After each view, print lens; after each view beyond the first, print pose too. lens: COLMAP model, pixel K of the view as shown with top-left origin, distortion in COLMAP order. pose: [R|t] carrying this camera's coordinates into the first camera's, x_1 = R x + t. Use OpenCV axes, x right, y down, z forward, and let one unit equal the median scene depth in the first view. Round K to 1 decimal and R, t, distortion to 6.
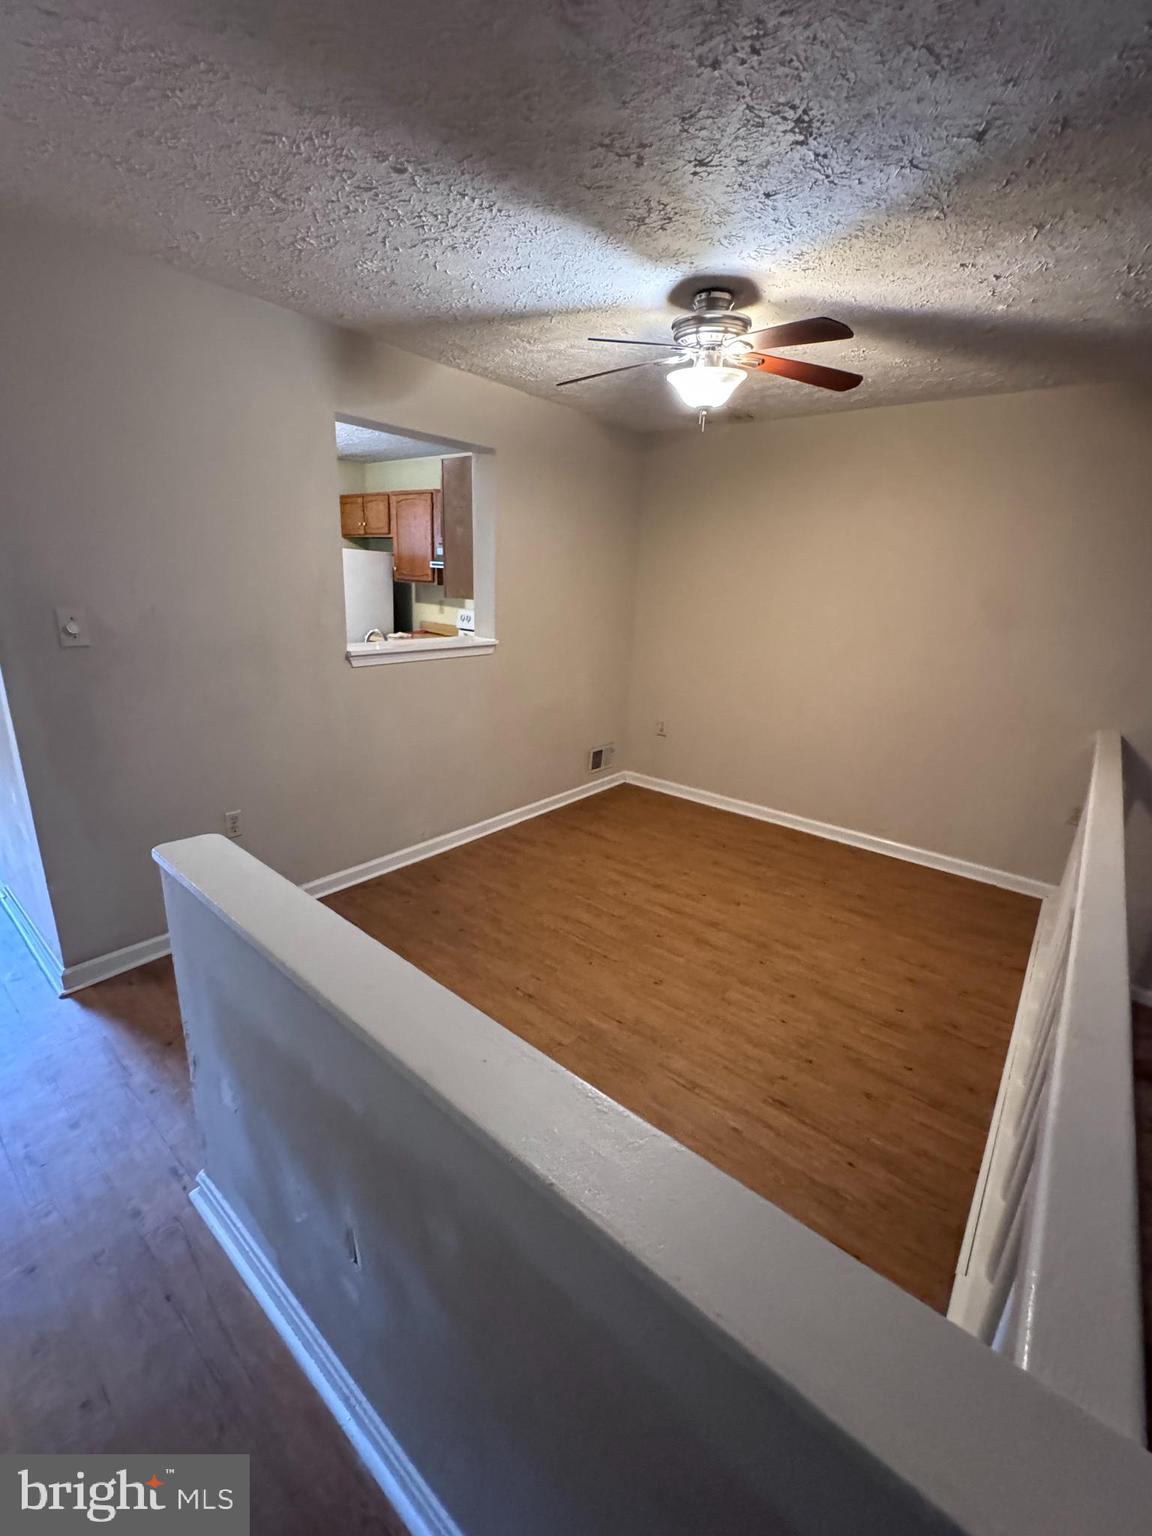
lens RADIAL K [[631.1, 0, 578.7], [0, 631.1, 764.8], [0, 0, 1]] dist [0.000356, 0.000187]
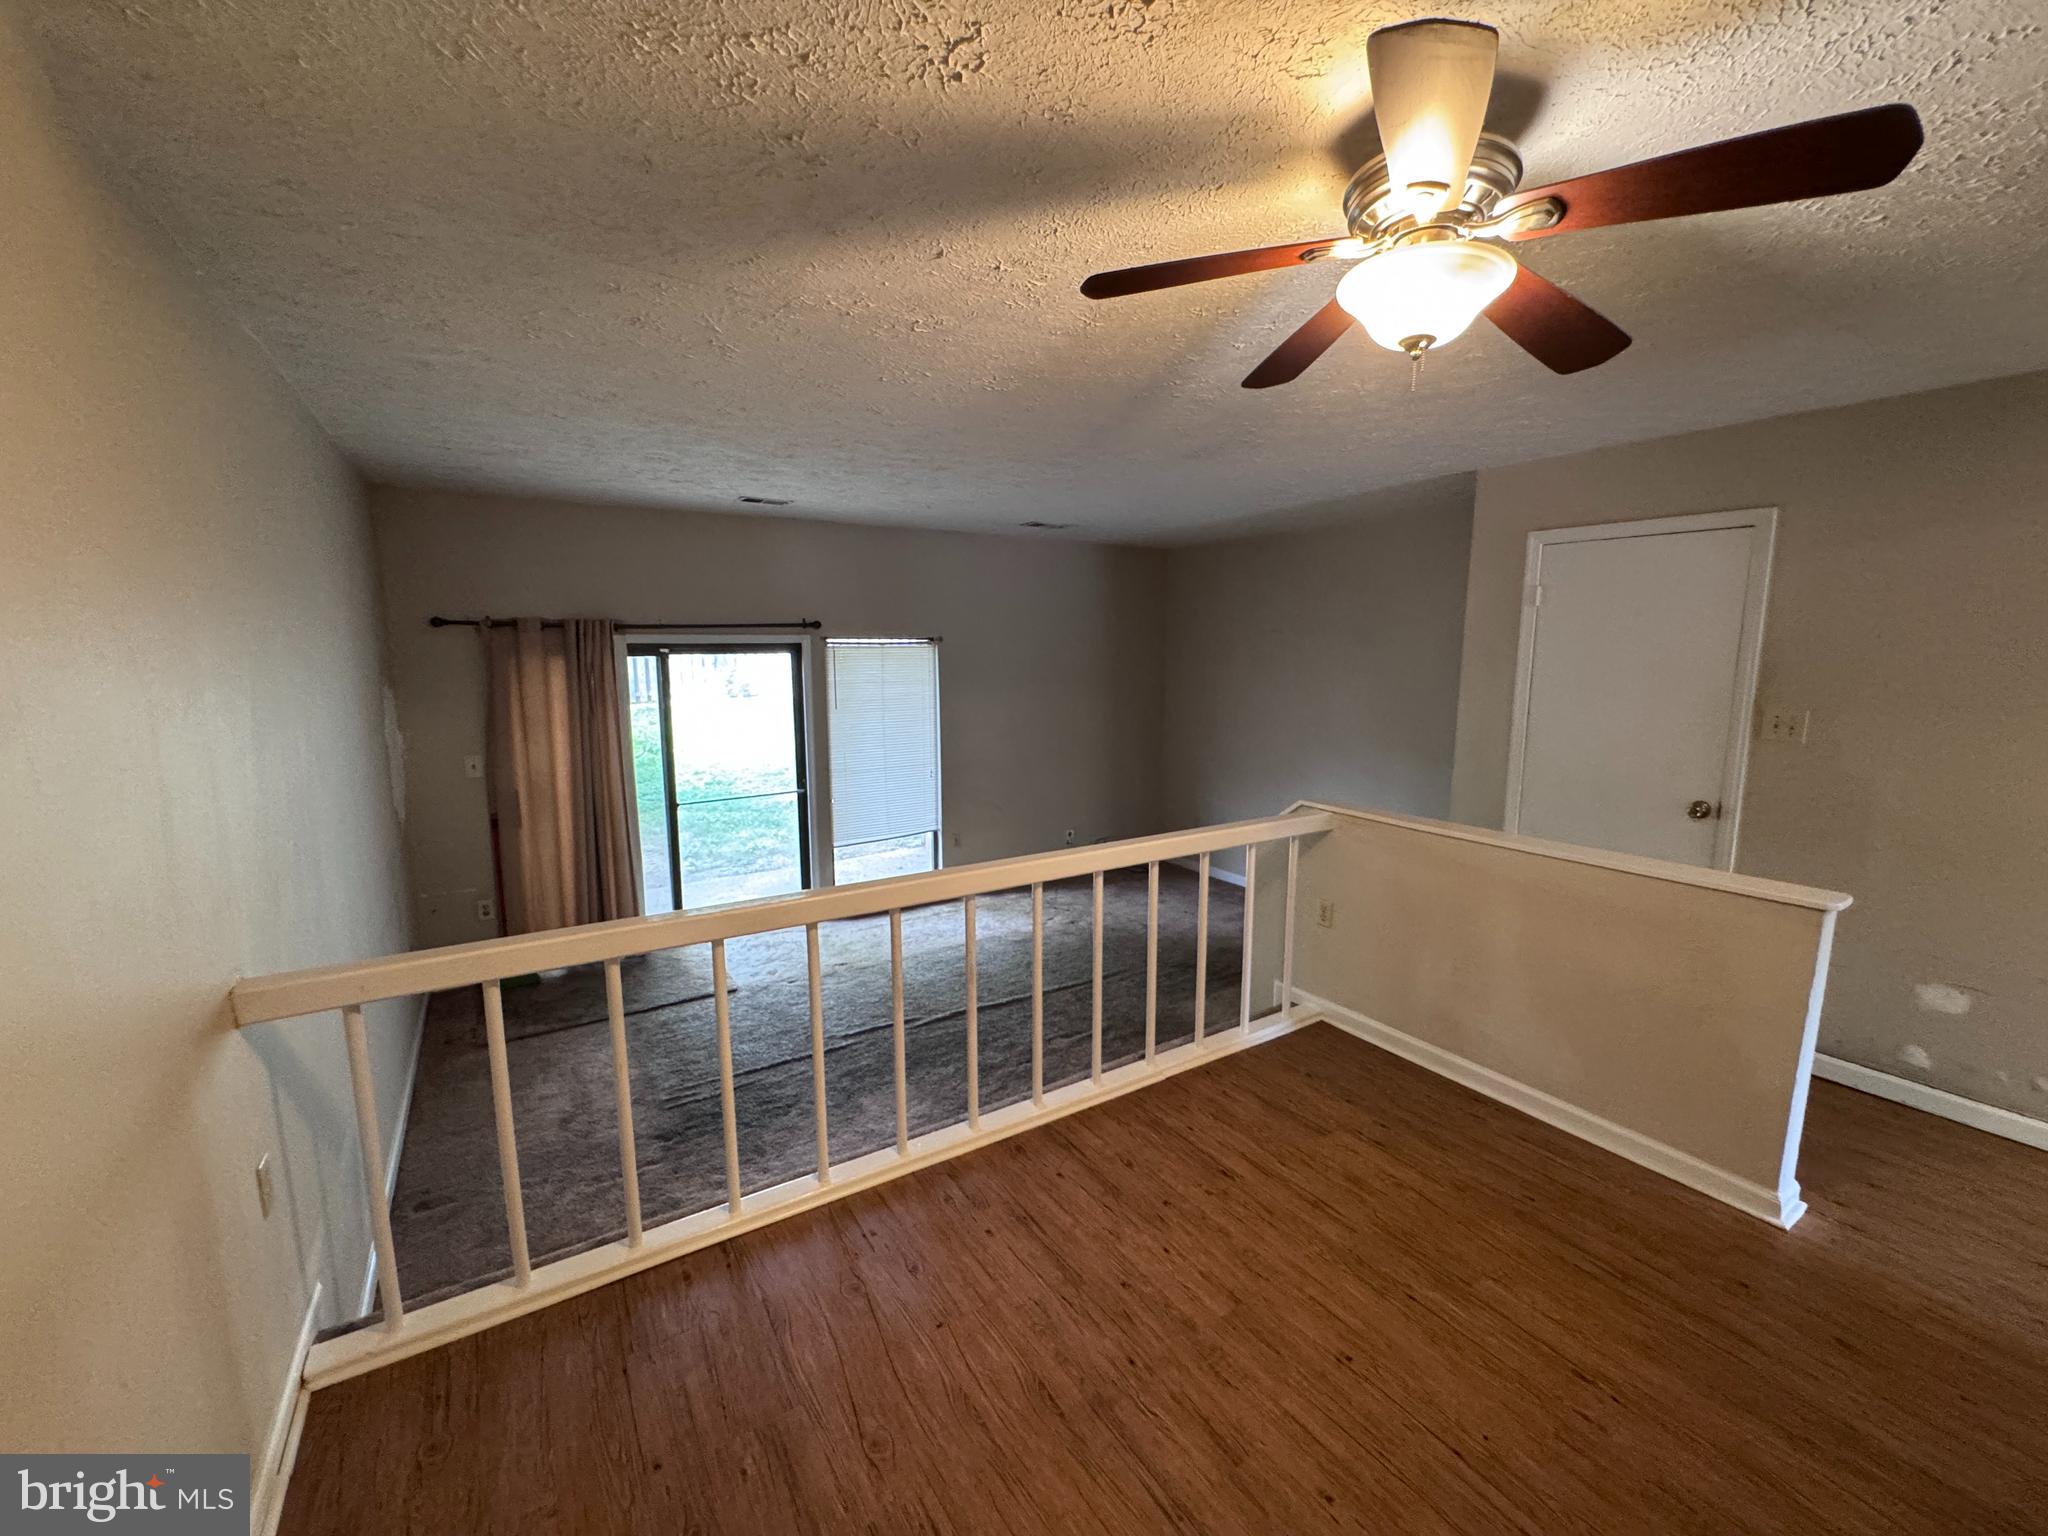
lens RADIAL K [[841.5, 0, 1024.0], [0, 841.5, 768.0], [0, 0, 1]] dist [0.000356, 0.000187]
pose [[-0.951425, -0.090186, 0.294376, 0.205052], [0.046931, 0.902480, 0.428168, -0.438106], [-0.304284, 0.421185, -0.854409, 1.381904]]
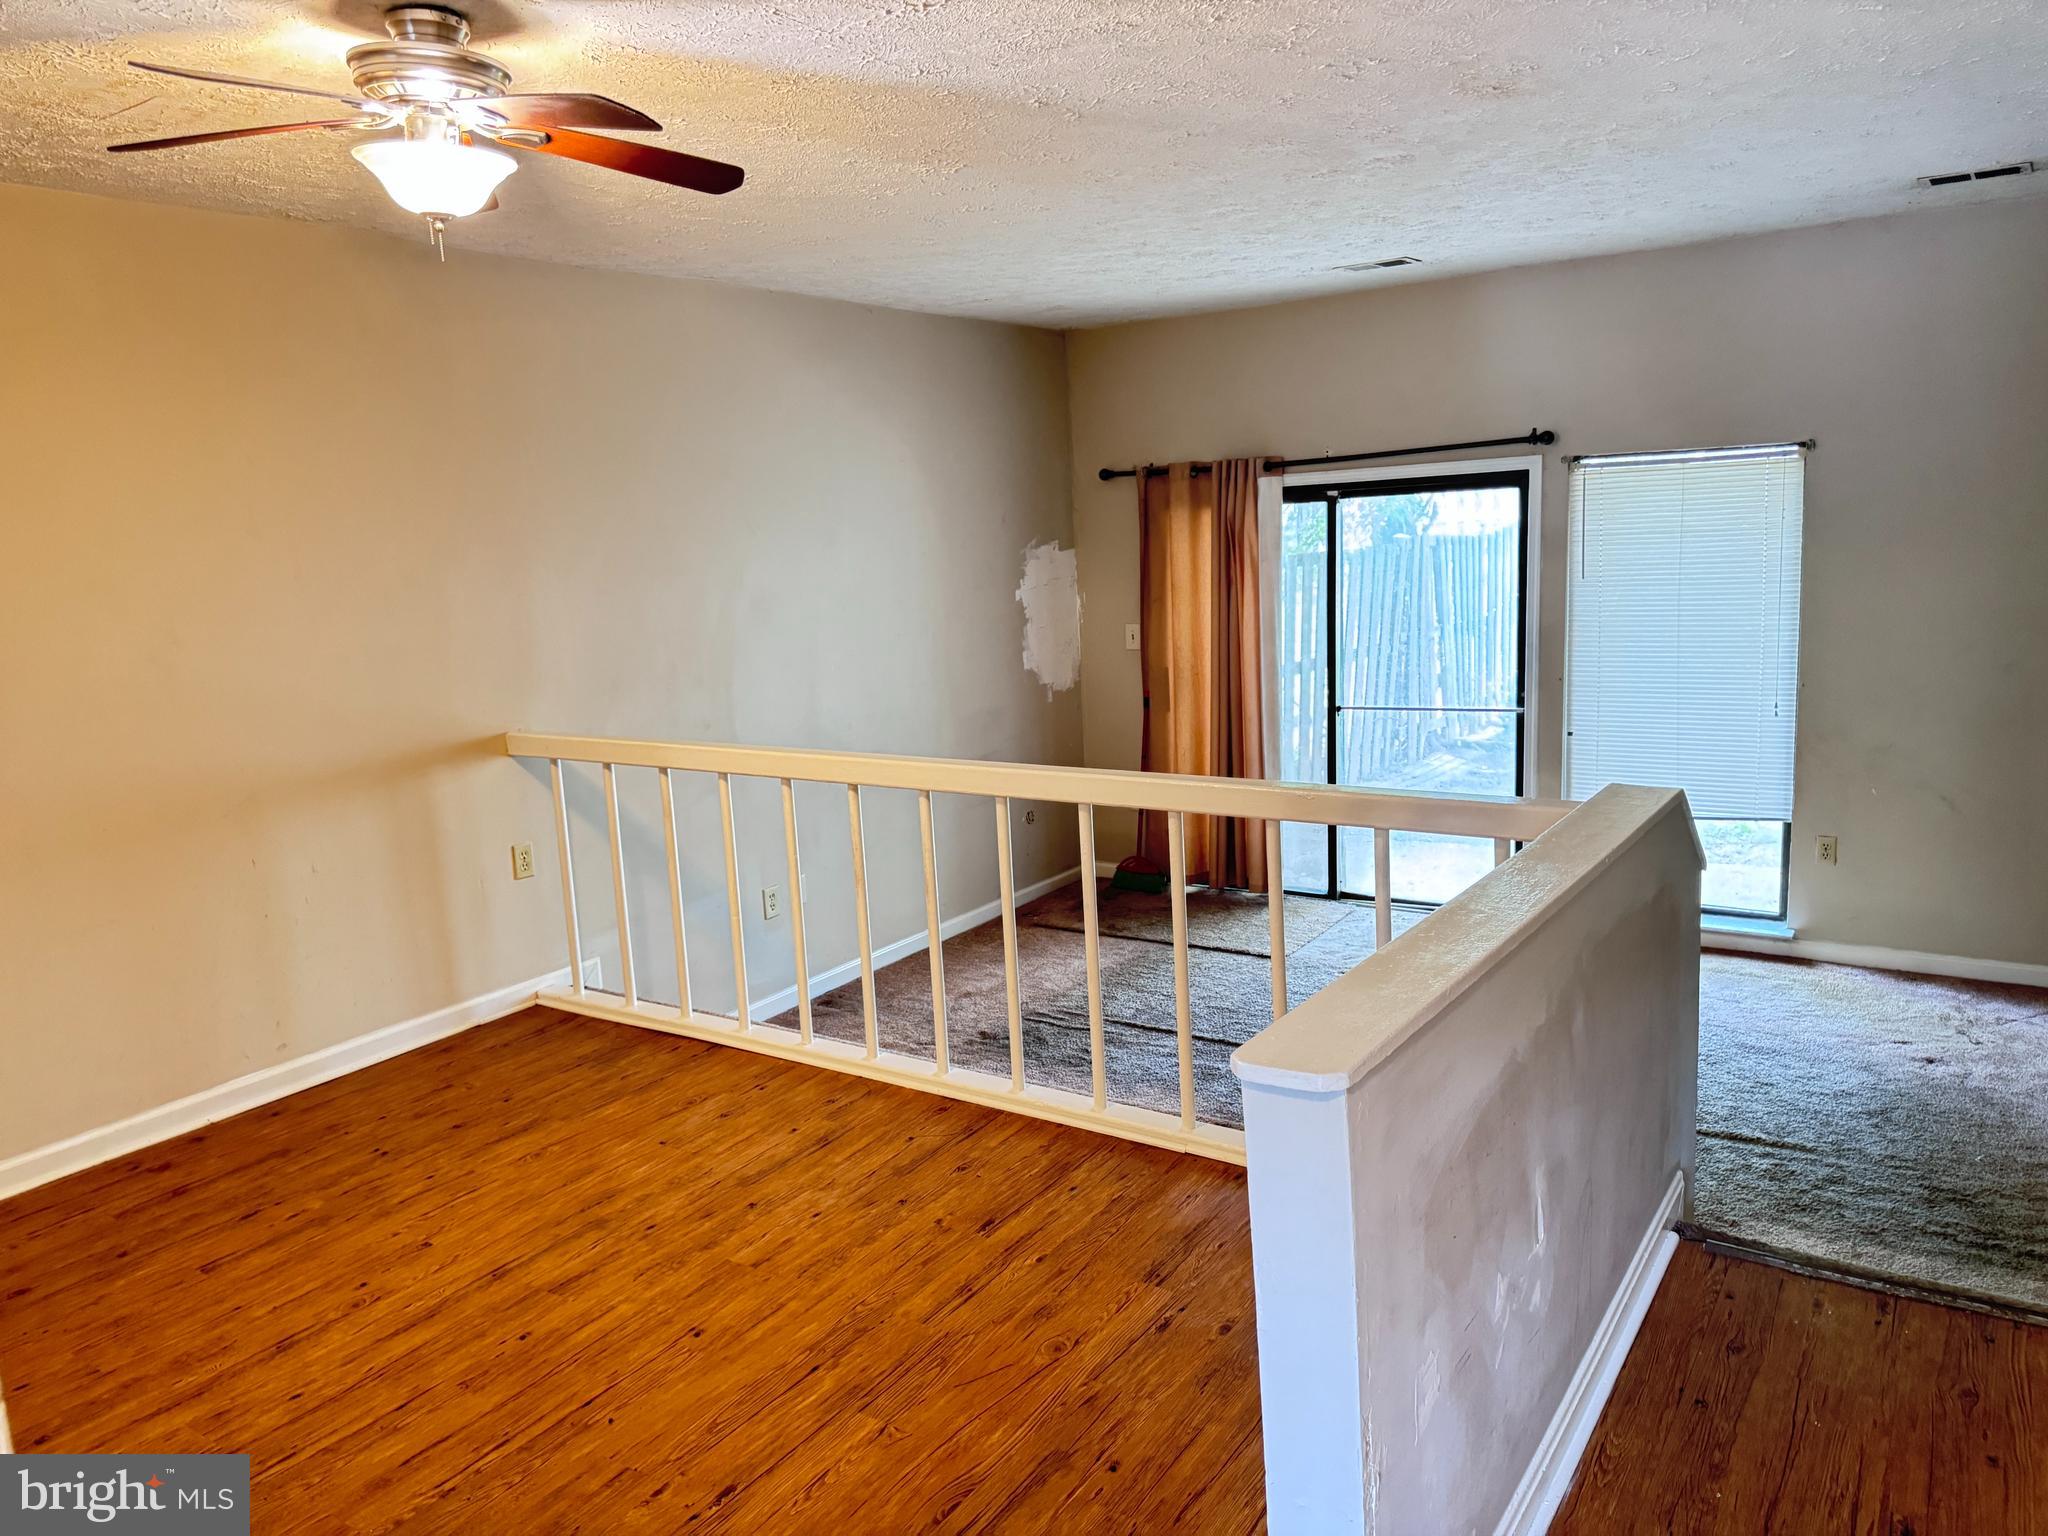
lens RADIAL K [[1456.1, 0, 1004.9], [0, 1456.1, 783.0], [0, 0, 1]] dist [0.120456, -0.187280]
pose [[-0.077367, -0.218846, 0.972687, -0.843458], [0.337914, 0.912111, 0.232094, -0.213379], [-0.937992, 0.346641, 0.003383, 0.565738]]
